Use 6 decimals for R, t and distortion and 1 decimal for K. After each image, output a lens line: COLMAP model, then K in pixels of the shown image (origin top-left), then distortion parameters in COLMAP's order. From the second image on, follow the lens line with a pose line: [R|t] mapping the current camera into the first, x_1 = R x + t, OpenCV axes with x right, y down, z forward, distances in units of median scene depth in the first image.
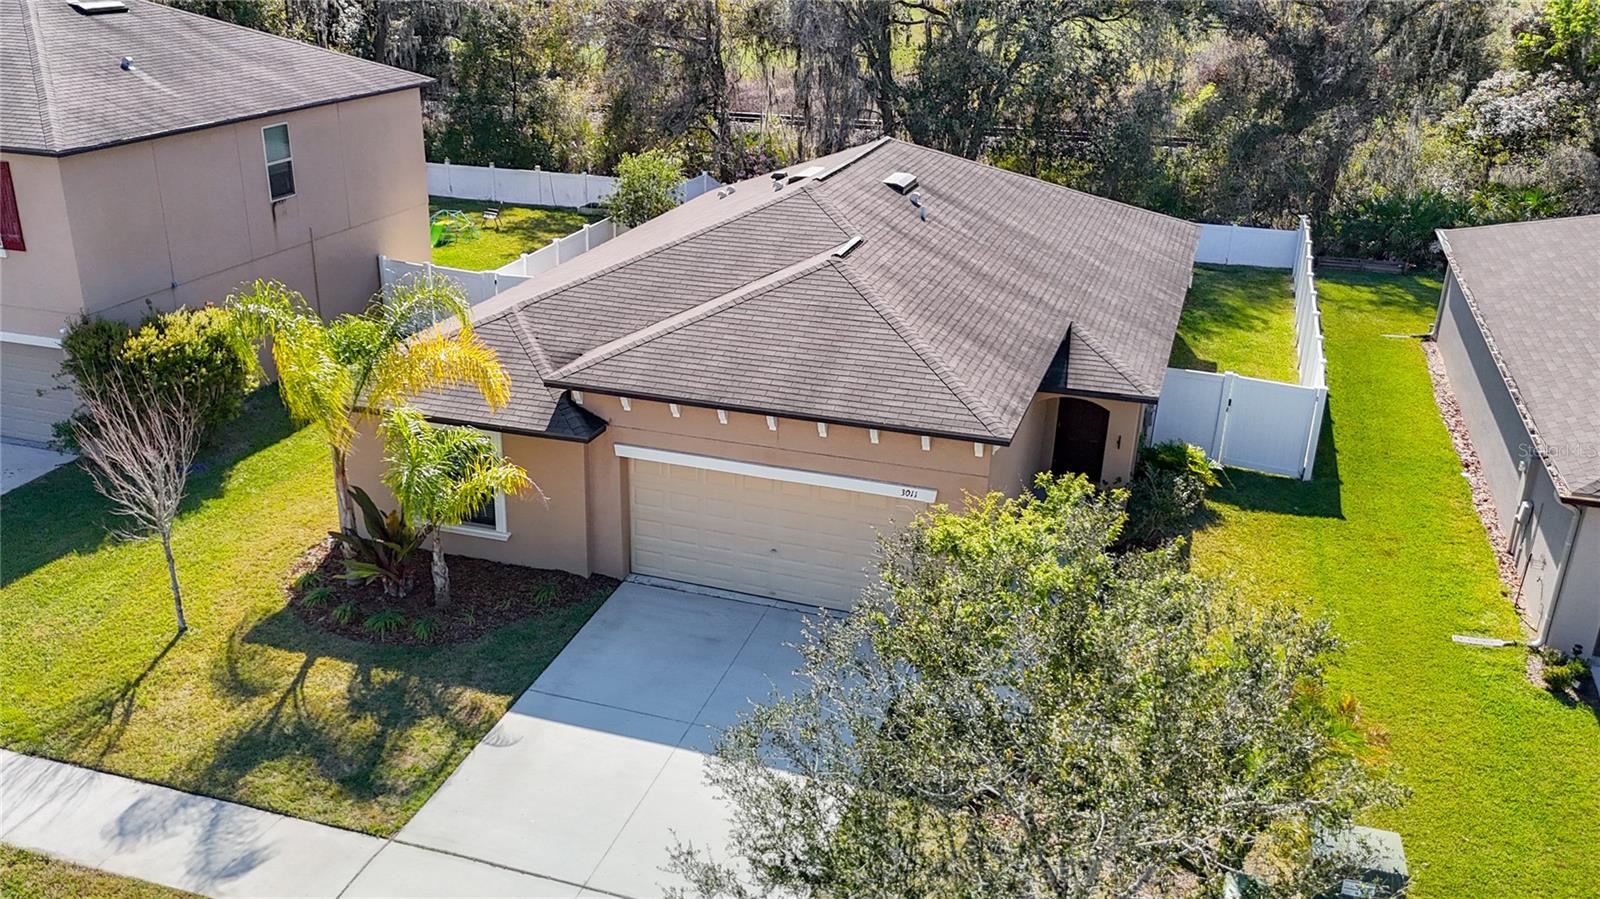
lens RADIAL K [[1419.6, 0, 729.7], [0, 1419.6, 479.0], [0, 0, 1]] dist [0.049528, -0.014333]
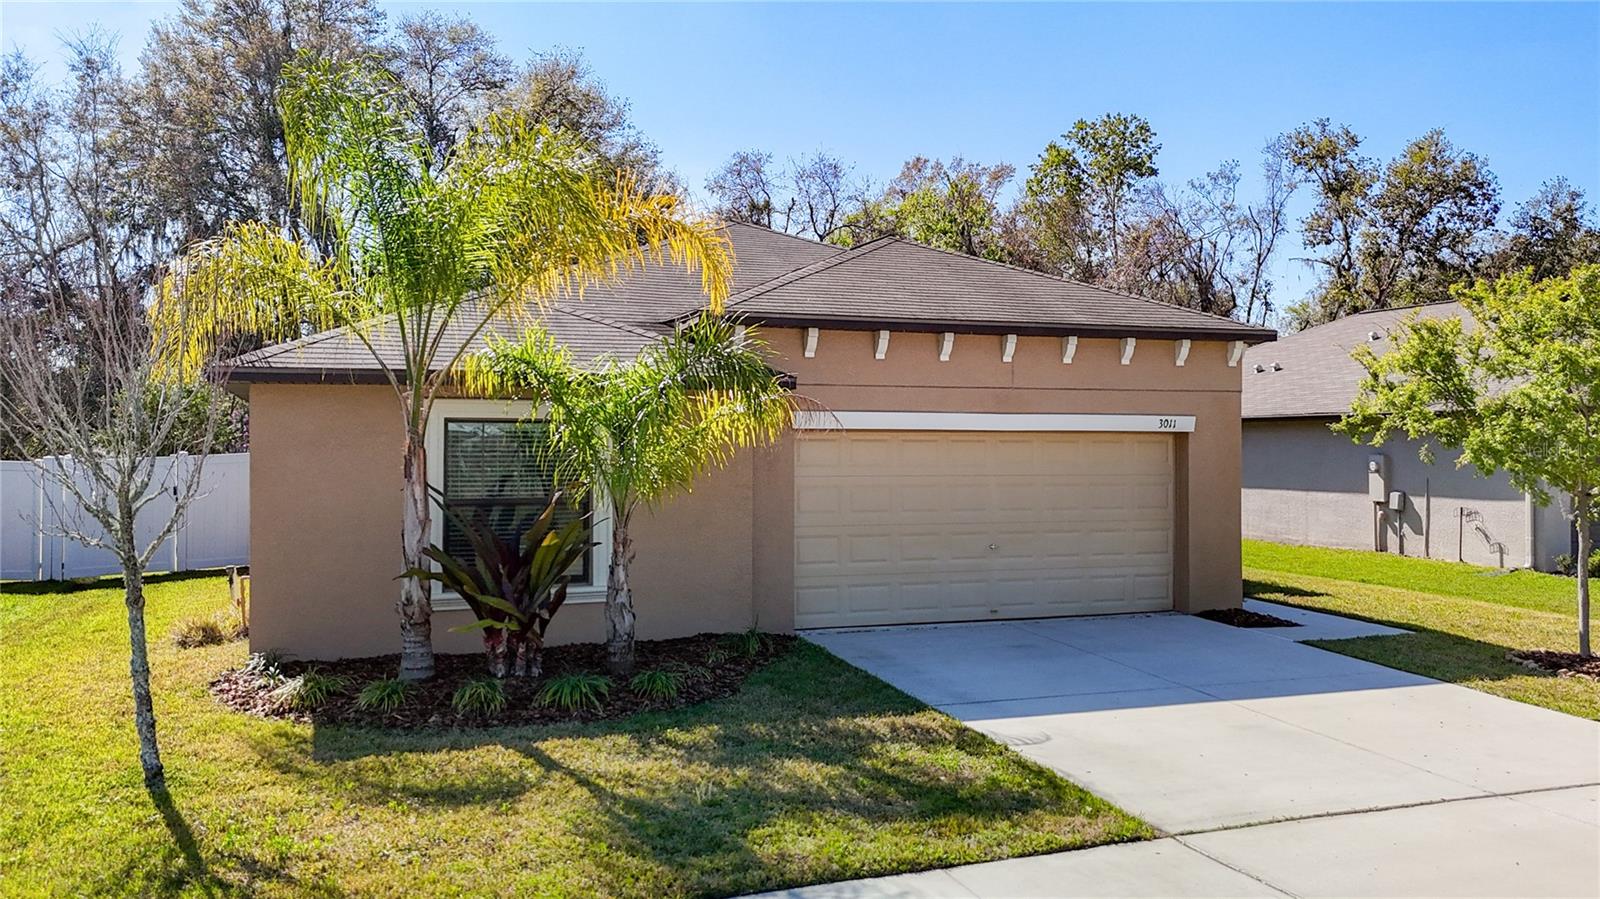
lens RADIAL K [[1356.2, 0, 884.8], [0, 1356.2, 443.0], [0, 0, 1]] dist [0.085809, -0.116883]
pose [[0.738364, -0.009313, 0.674338, -0.486026], [0.262350, 0.925112, -0.274482, 0.179802], [-0.621282, 0.379580, 0.685513, 0.536545]]
